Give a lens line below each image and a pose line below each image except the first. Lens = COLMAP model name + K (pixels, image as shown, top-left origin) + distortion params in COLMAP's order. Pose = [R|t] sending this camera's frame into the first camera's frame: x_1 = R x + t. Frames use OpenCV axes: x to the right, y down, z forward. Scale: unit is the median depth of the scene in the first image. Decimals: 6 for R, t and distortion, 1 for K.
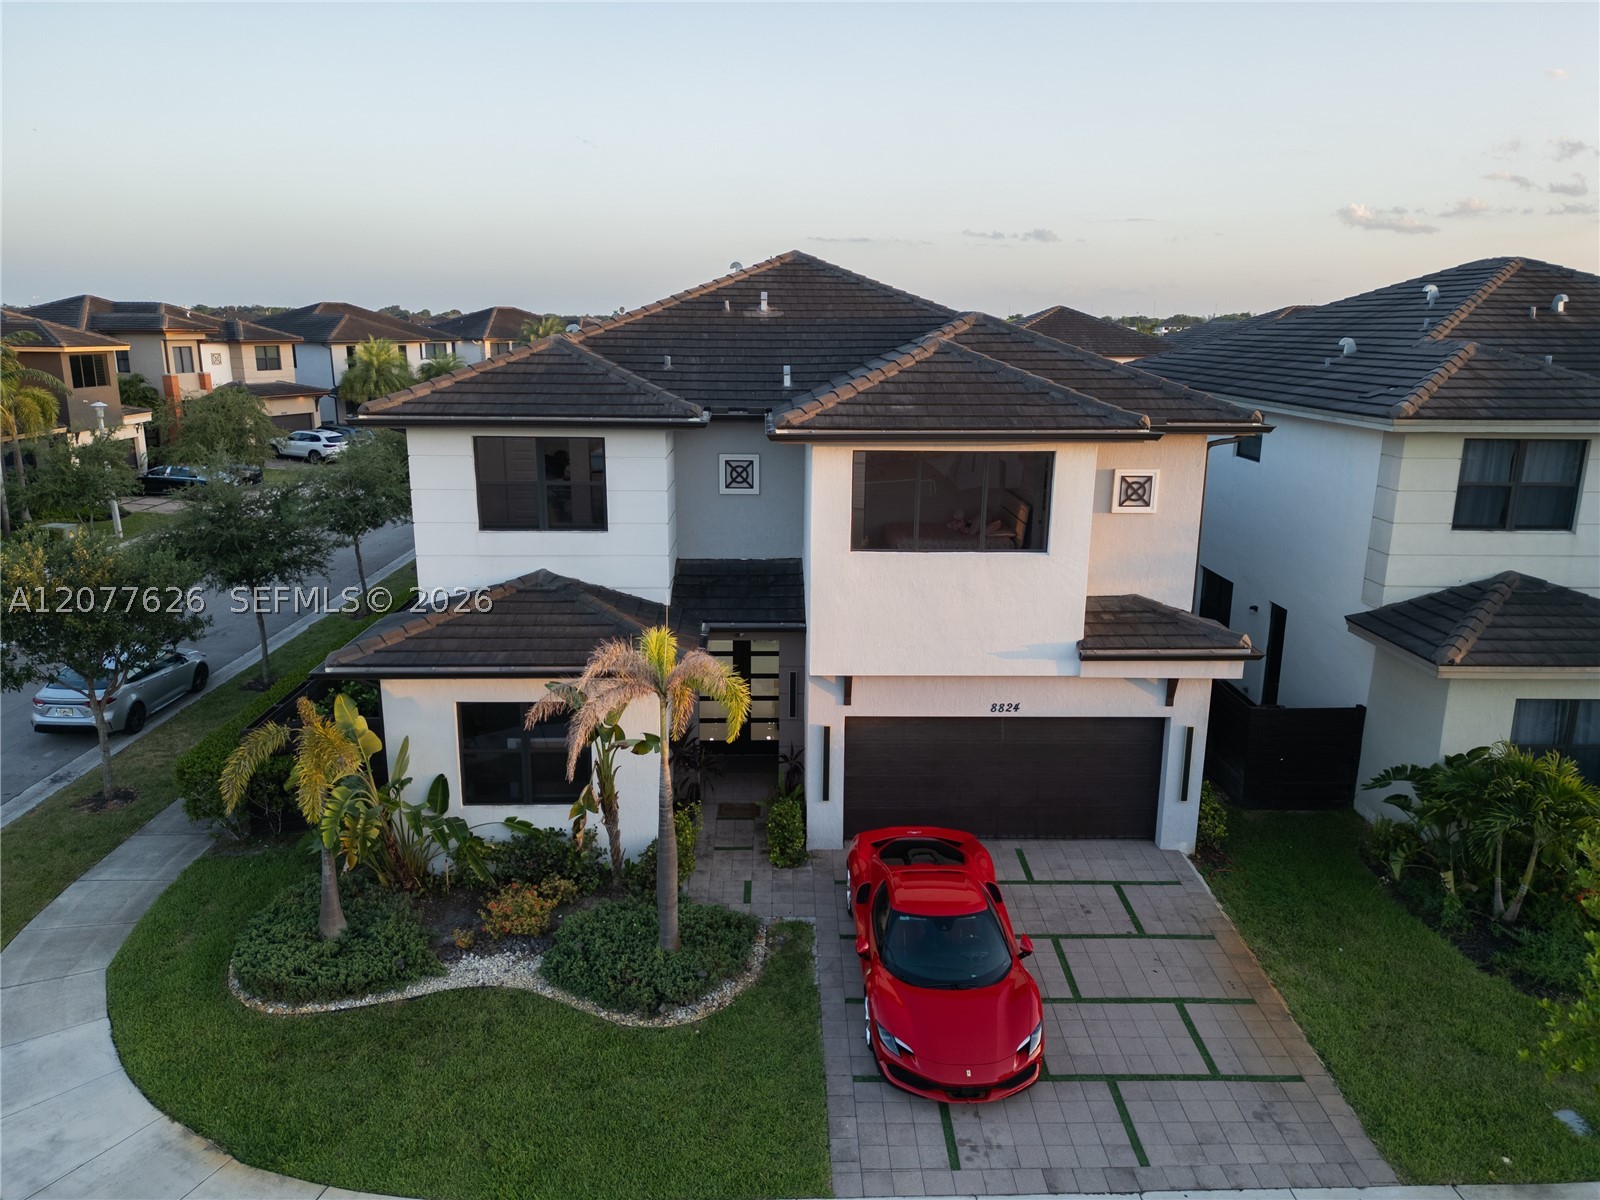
lens RADIAL K [[1112.6, 0, 803.6], [0, 1112.6, 599.8], [0, 0, 1]] dist [0.046306, -0.036103]
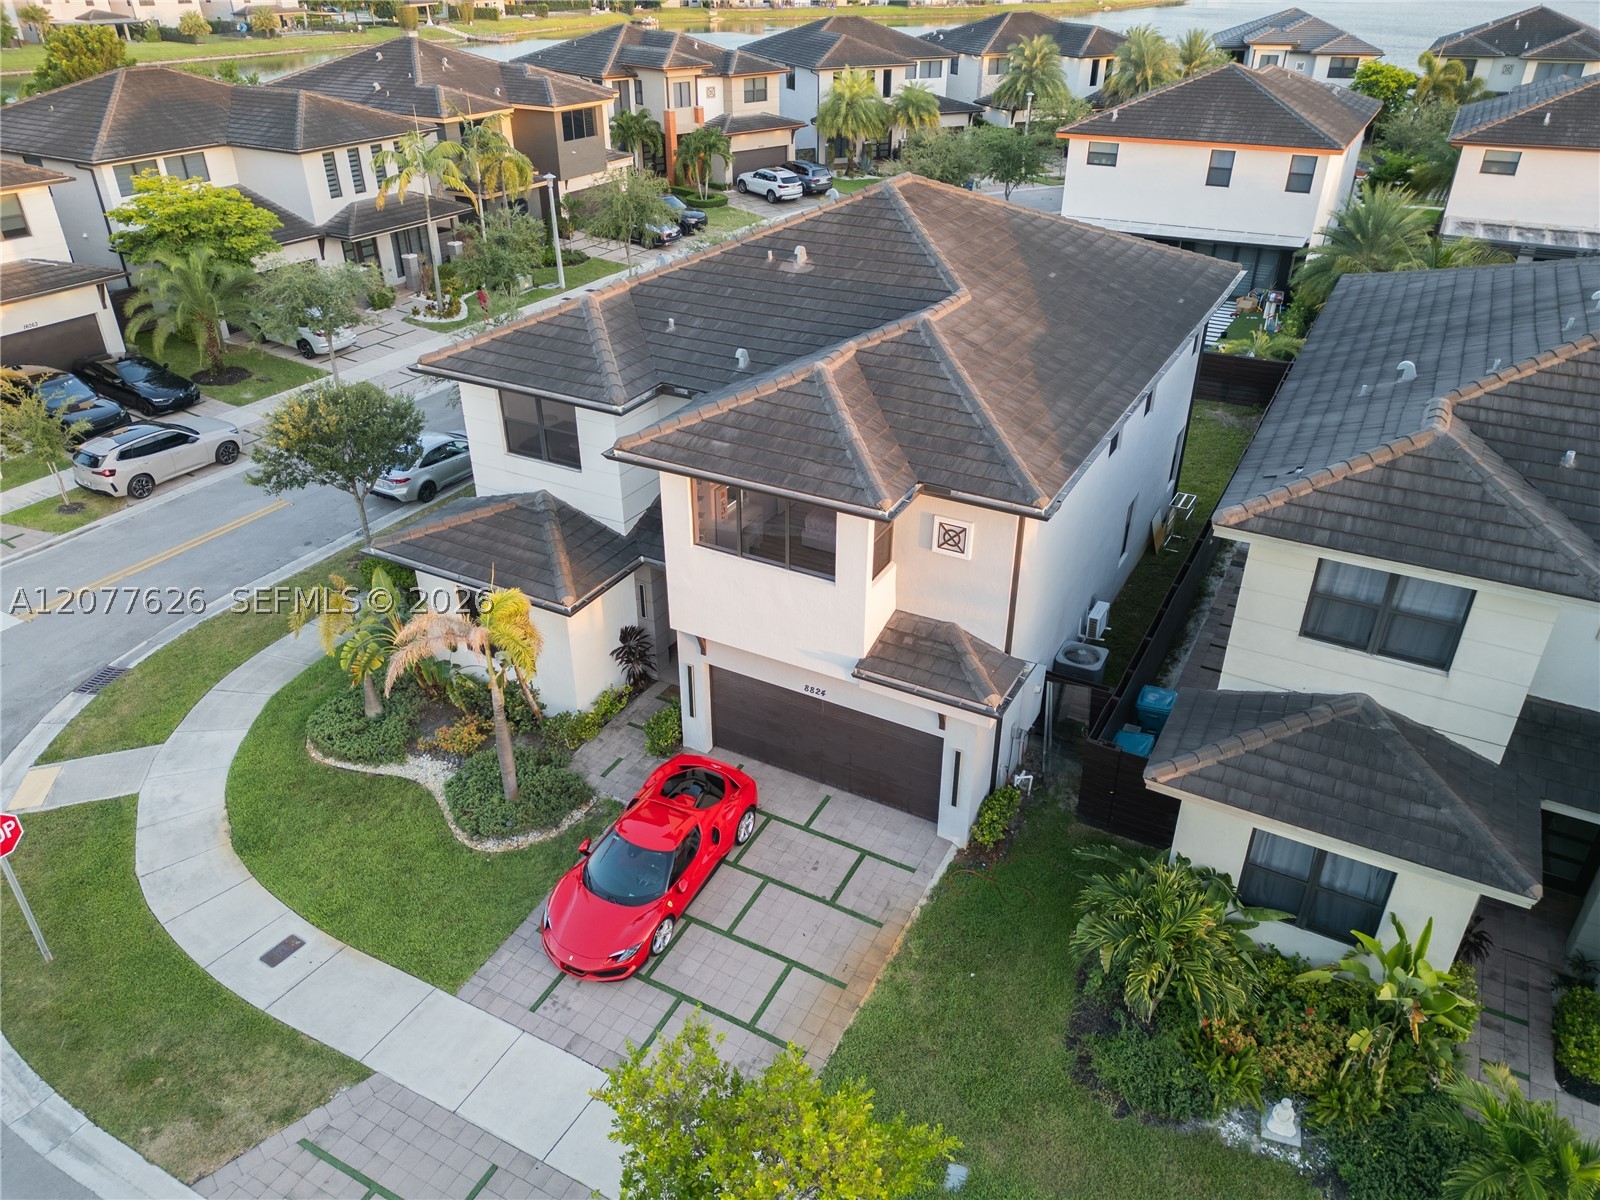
lens RADIAL K [[1112.6, 0, 806.8], [0, 1112.6, 595.5], [0, 0, 1]] dist [0.046306, -0.036103]
pose [[0.865963, 0.244250, -0.436406, 0.671891], [-0.115087, 0.946530, 0.301390, -0.359605], [0.486686, -0.210767, 0.847770, 0.007852]]
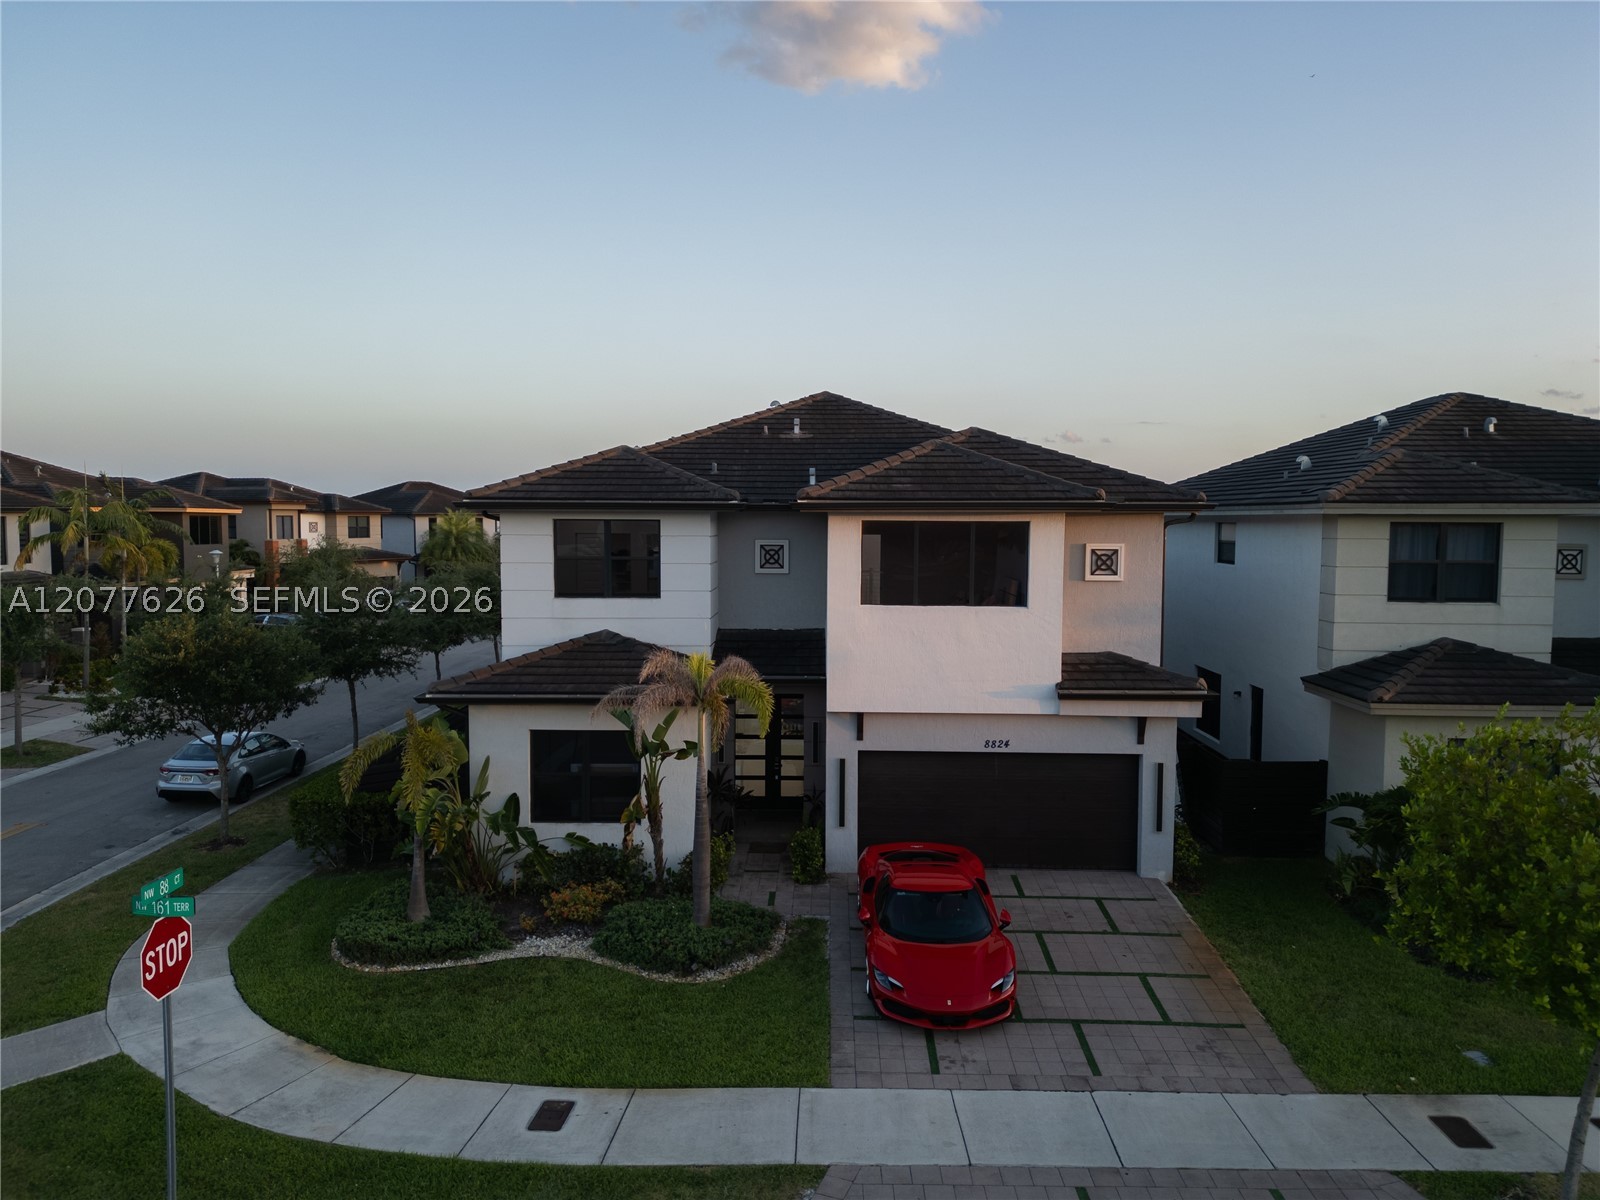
lens RADIAL K [[1112.6, 0, 804.5], [0, 1112.6, 598.4], [0, 0, 1]] dist [0.046306, -0.036103]
pose [[0.998870, -0.000663, -0.047513, 0.036786], [-0.007376, 0.985622, -0.168804, 0.145215], [0.046942, 0.168964, 0.984504, -0.174774]]
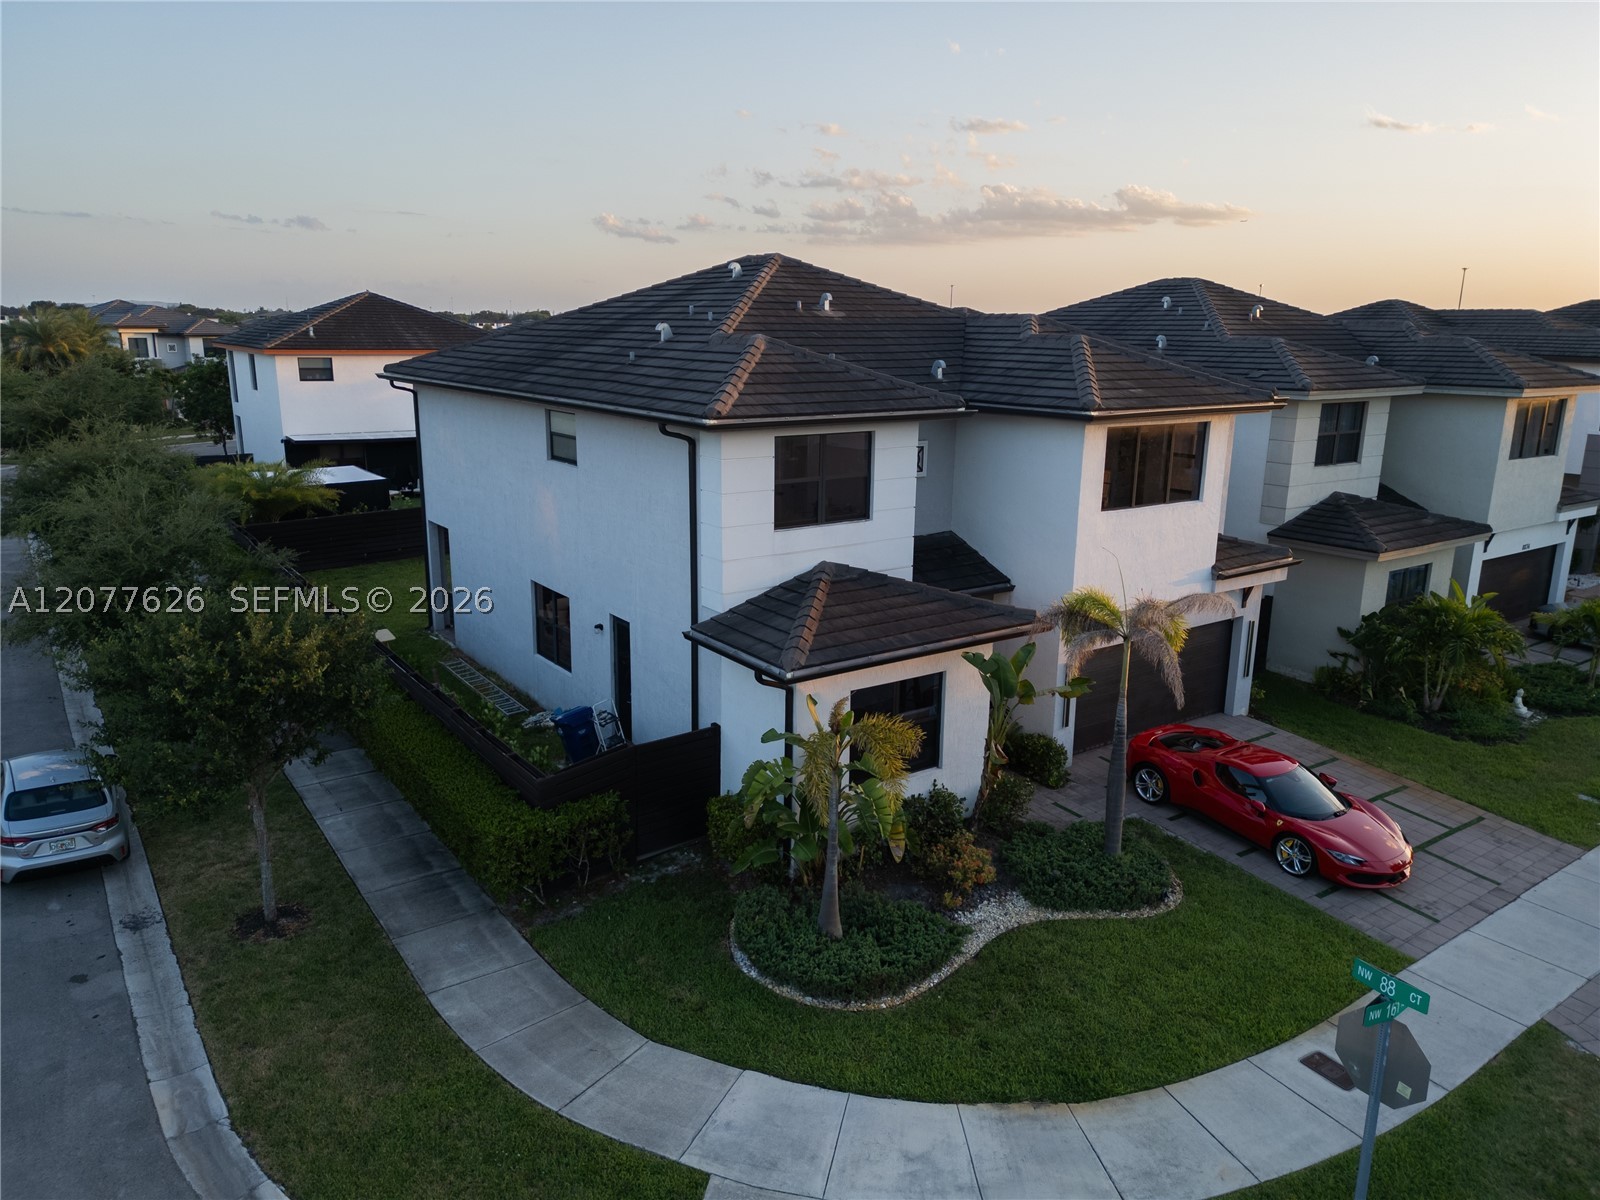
lens RADIAL K [[1112.6, 0, 795.9], [0, 1112.6, 593.5], [0, 0, 1]] dist [0.046306, -0.036103]
pose [[0.833580, -0.127172, 0.537562, -0.855925], [0.127630, 0.991148, 0.036565, -0.040659], [-0.537453, 0.038130, 0.842431, 0.150991]]
